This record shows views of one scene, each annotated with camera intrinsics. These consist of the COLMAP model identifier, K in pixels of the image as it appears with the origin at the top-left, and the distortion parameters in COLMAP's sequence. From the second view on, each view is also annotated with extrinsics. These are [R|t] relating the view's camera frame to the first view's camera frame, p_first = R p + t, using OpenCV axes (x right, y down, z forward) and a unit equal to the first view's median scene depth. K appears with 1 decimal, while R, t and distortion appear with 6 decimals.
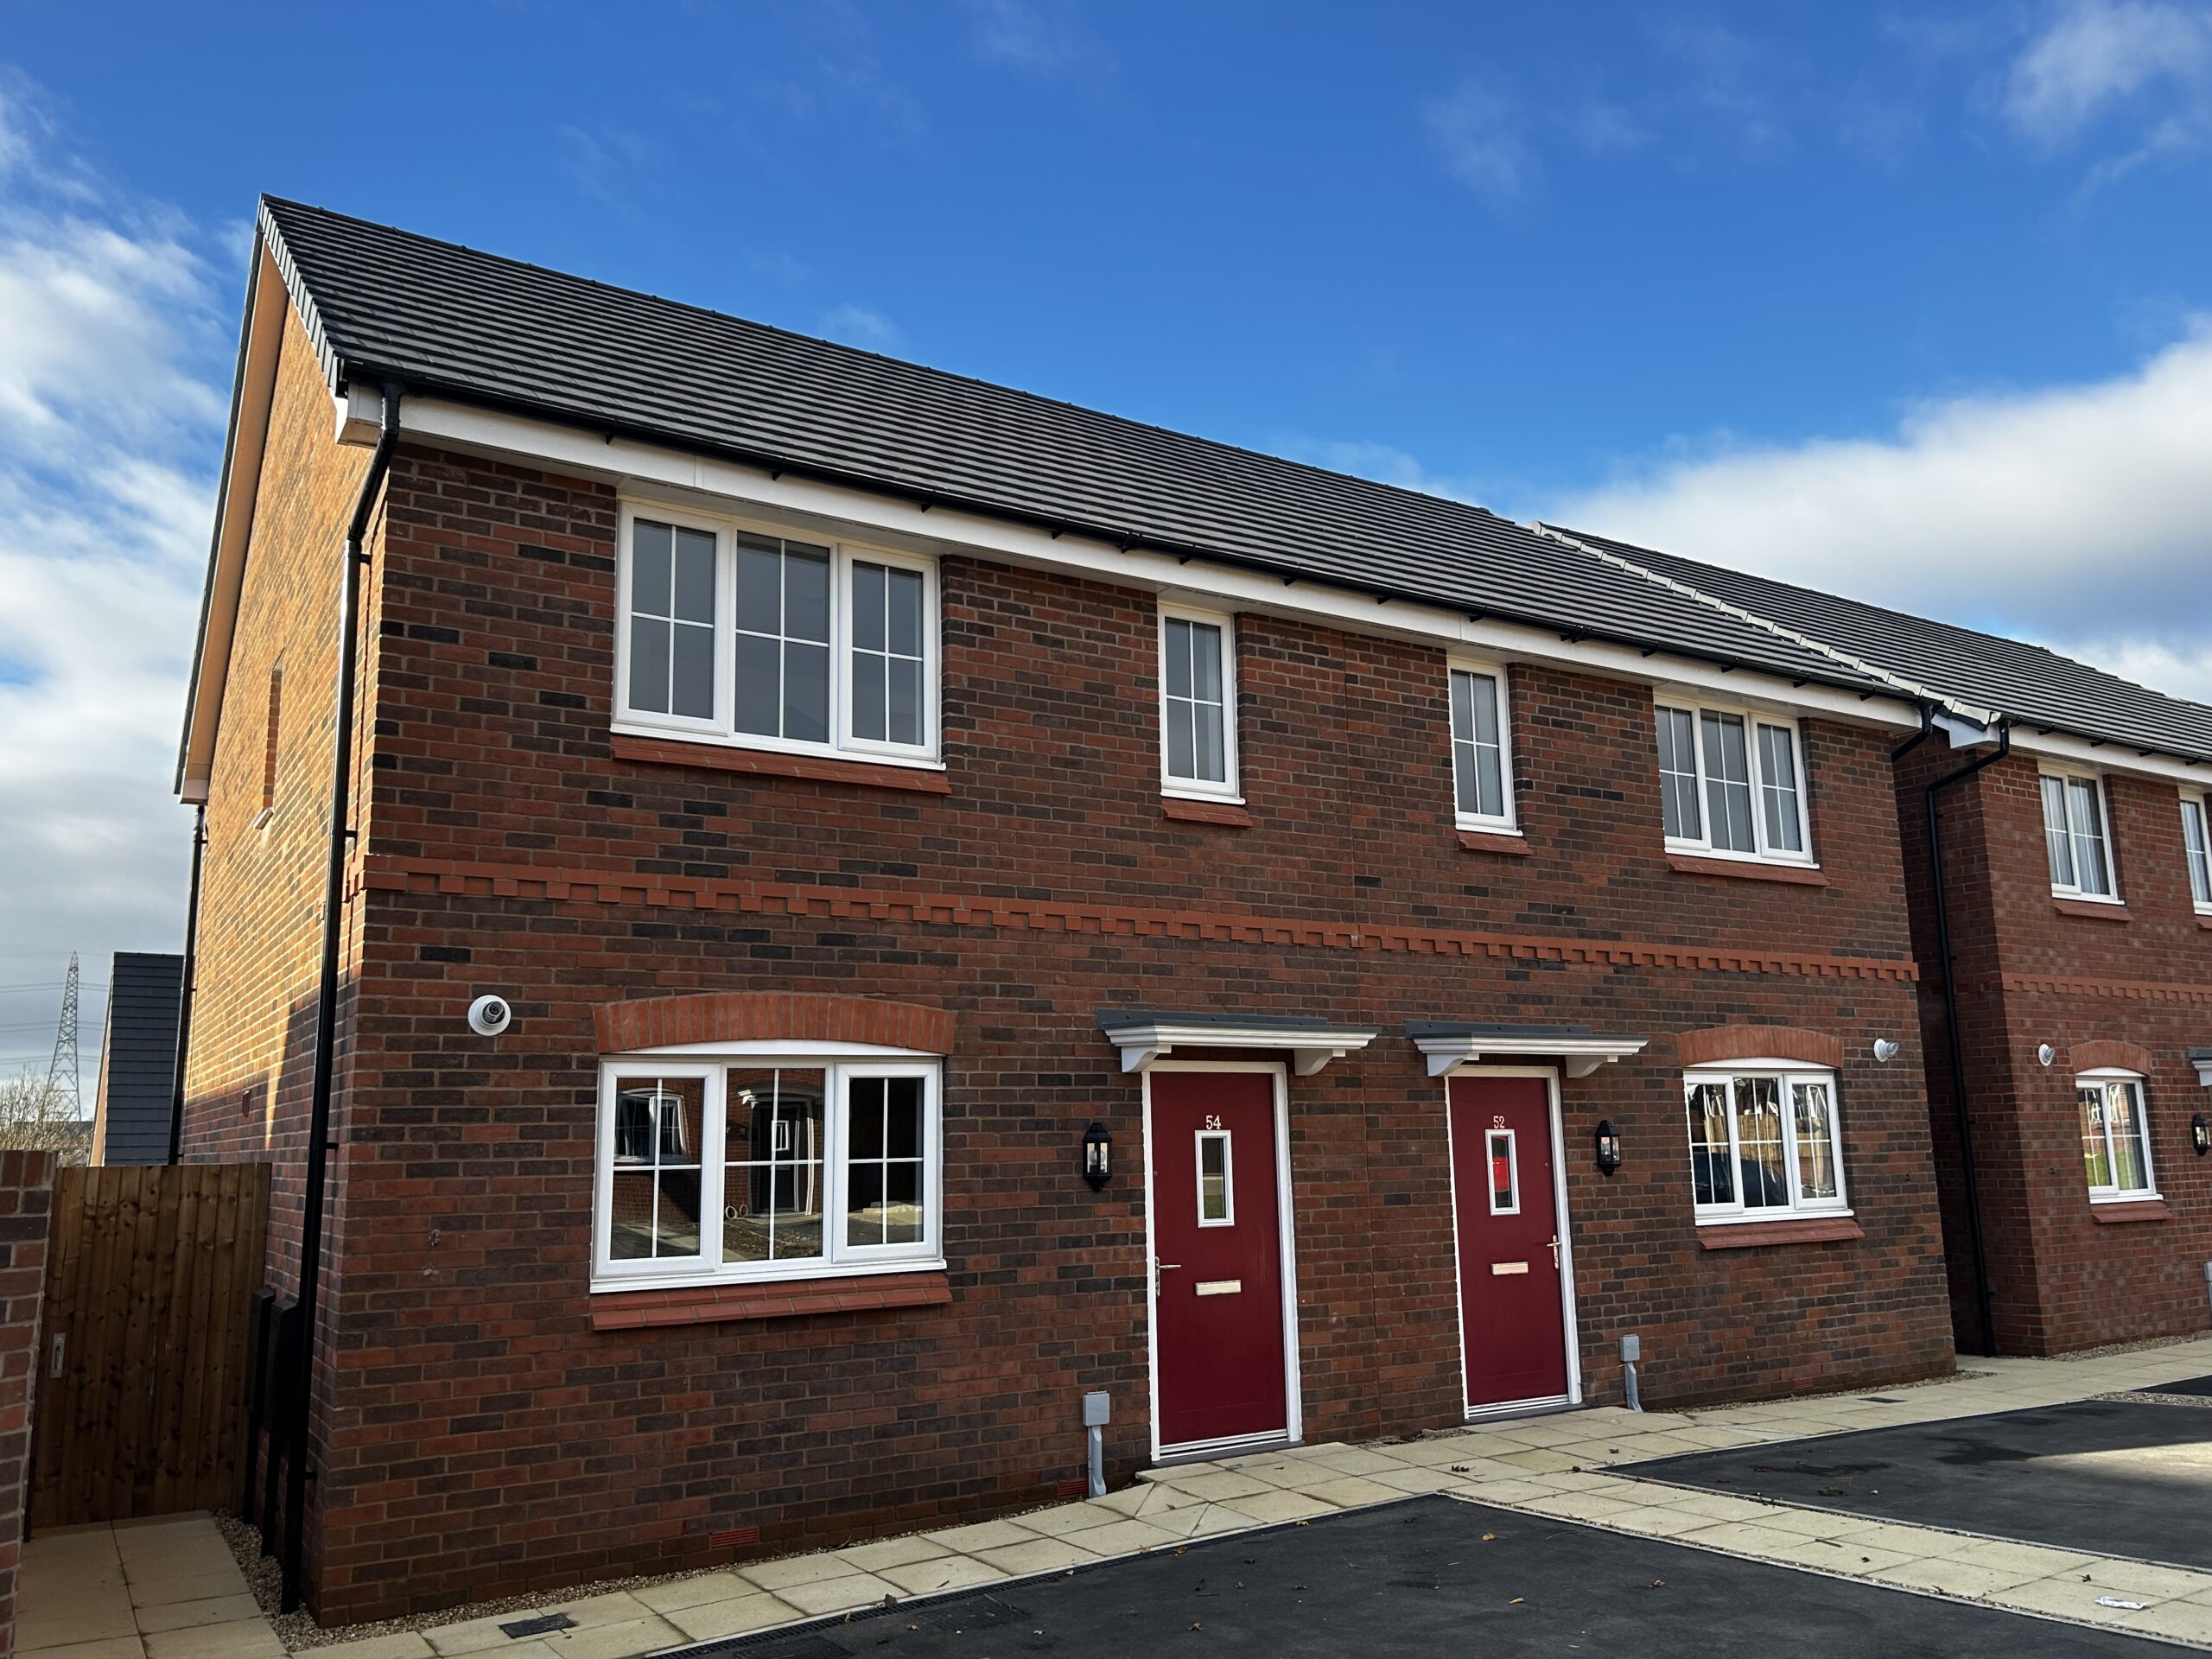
lens RADIAL K [[1684.1, 0, 1116.6], [0, 1684.1, 811.8], [0, 0, 1]] dist [0.071745, -0.097456]
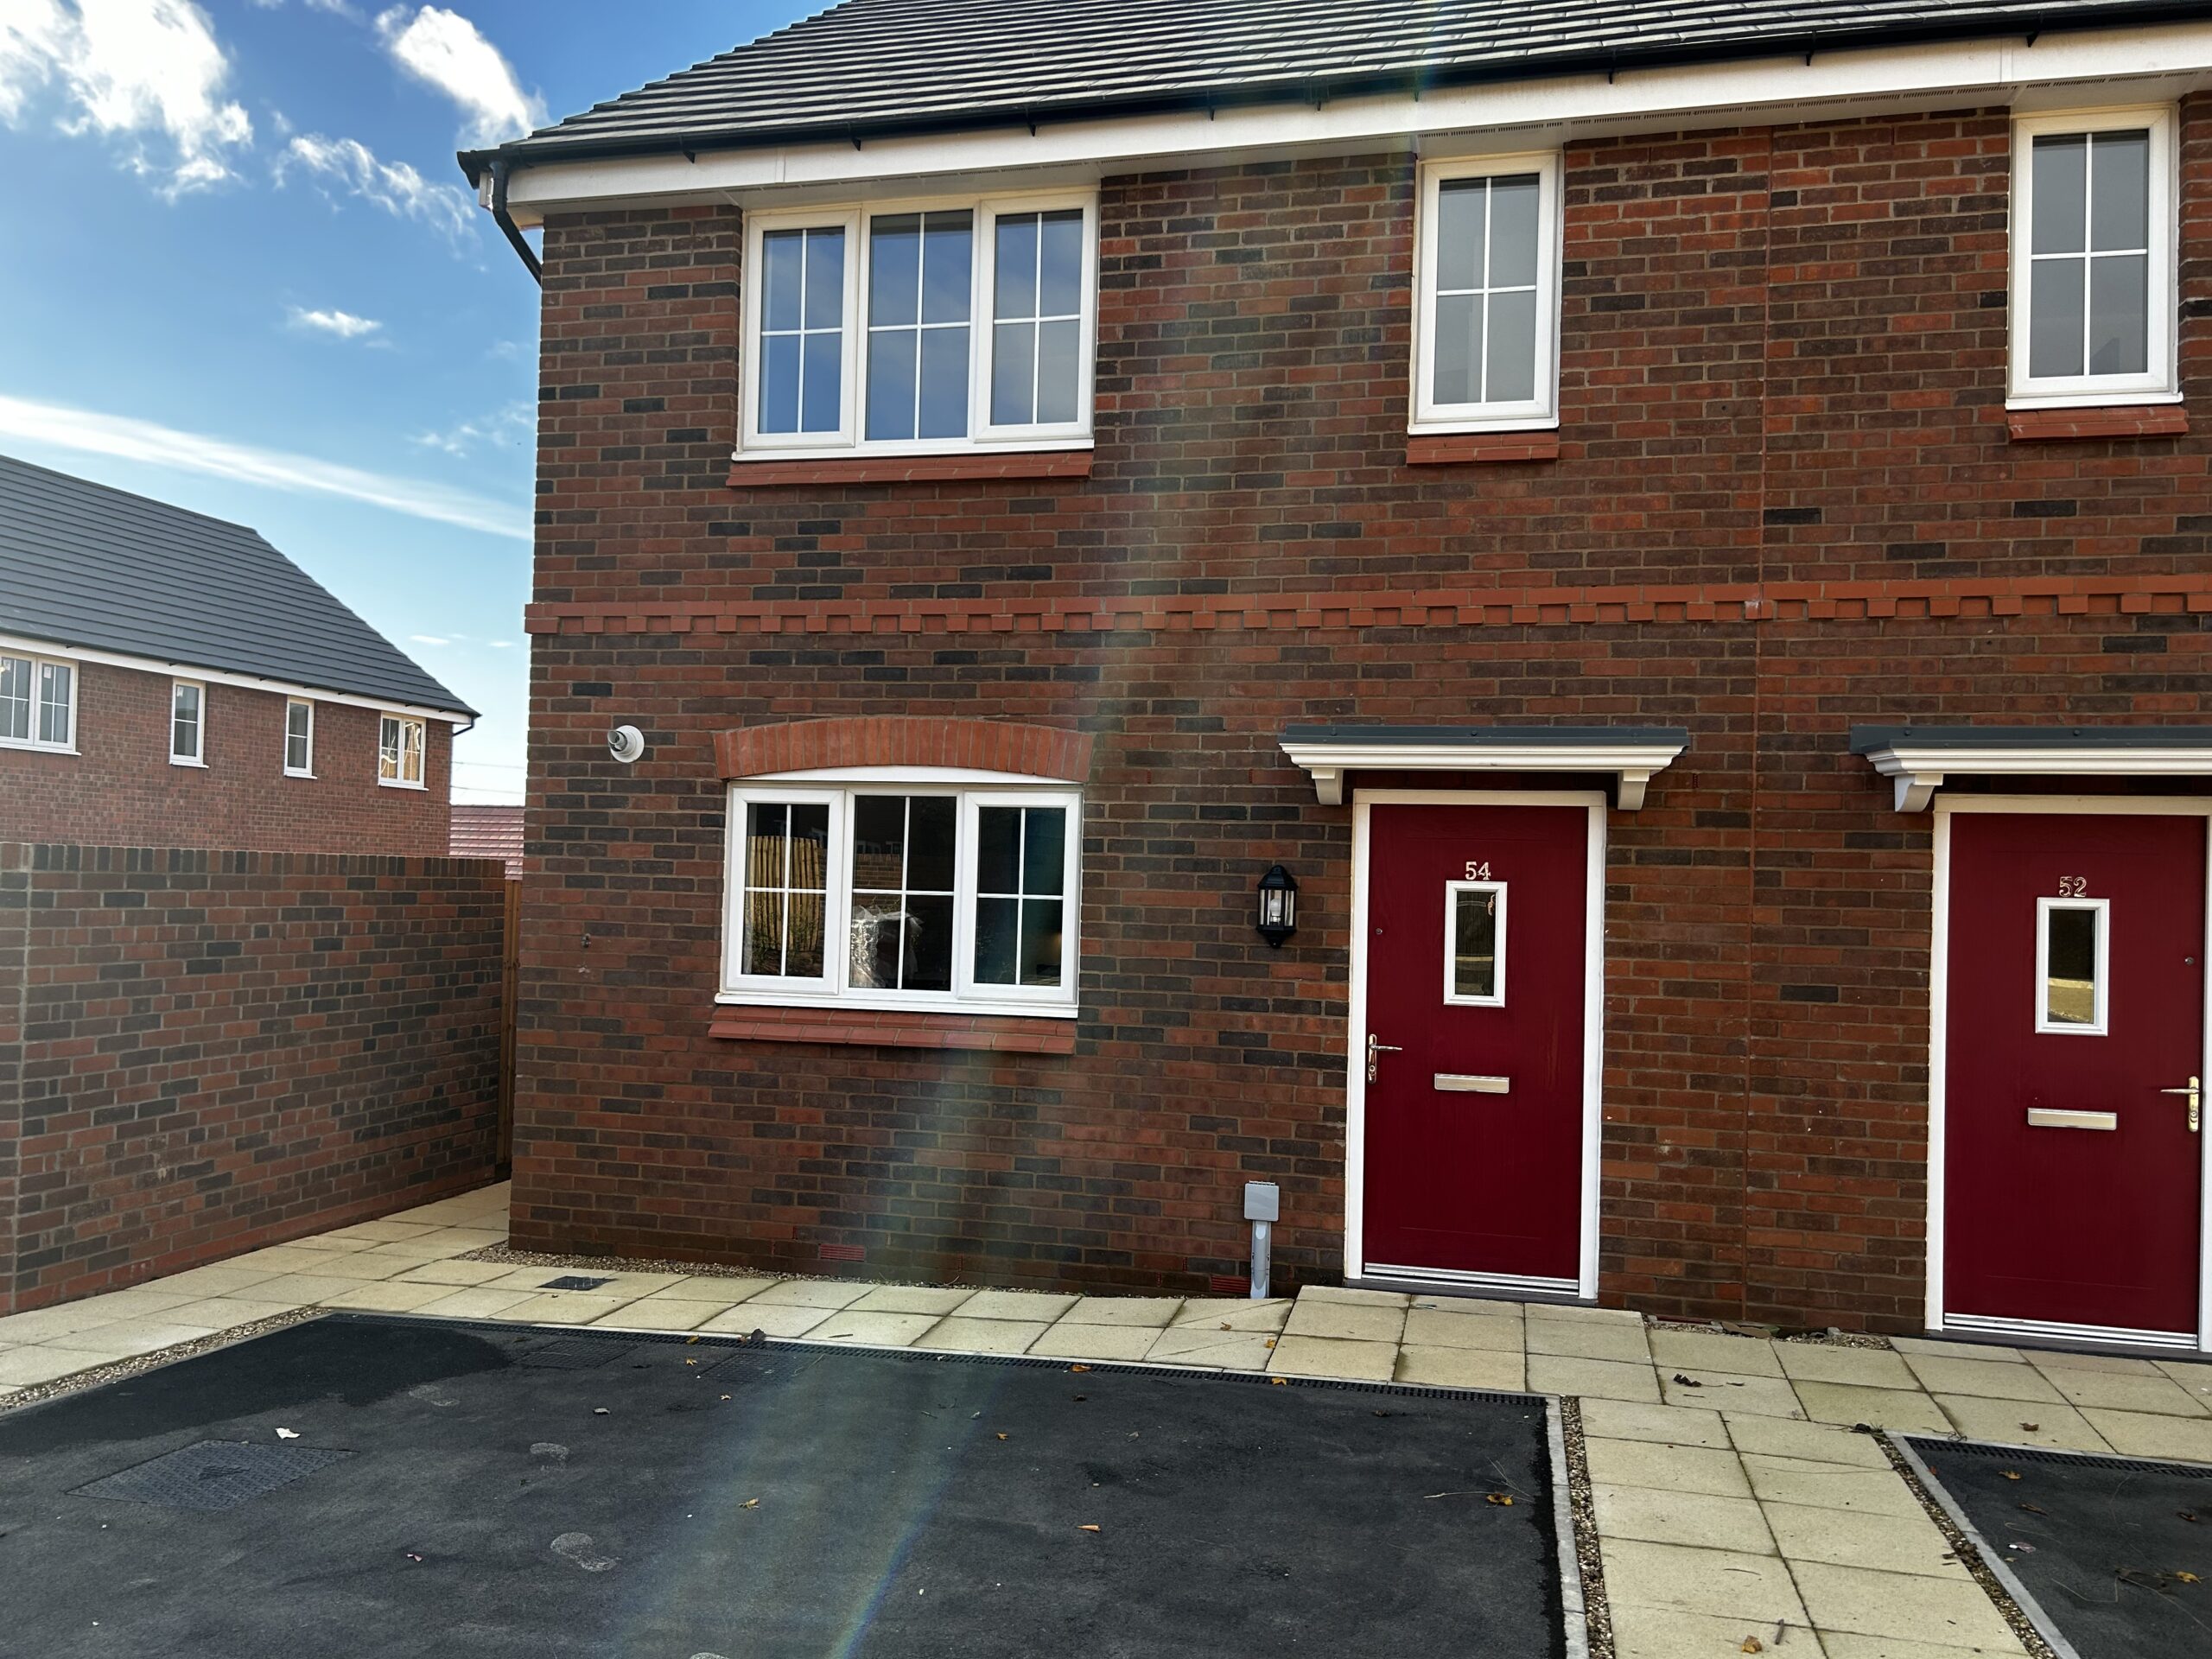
lens RADIAL K [[1684.1, 0, 1114.1], [0, 1684.1, 847.7], [0, 0, 1]] dist [0.071745, -0.097456]
pose [[0.683331, 0.015341, -0.729948, 0.540560], [0.100547, 0.988276, 0.114896, 0.079145], [0.723153, -0.151906, 0.673777, 0.419074]]
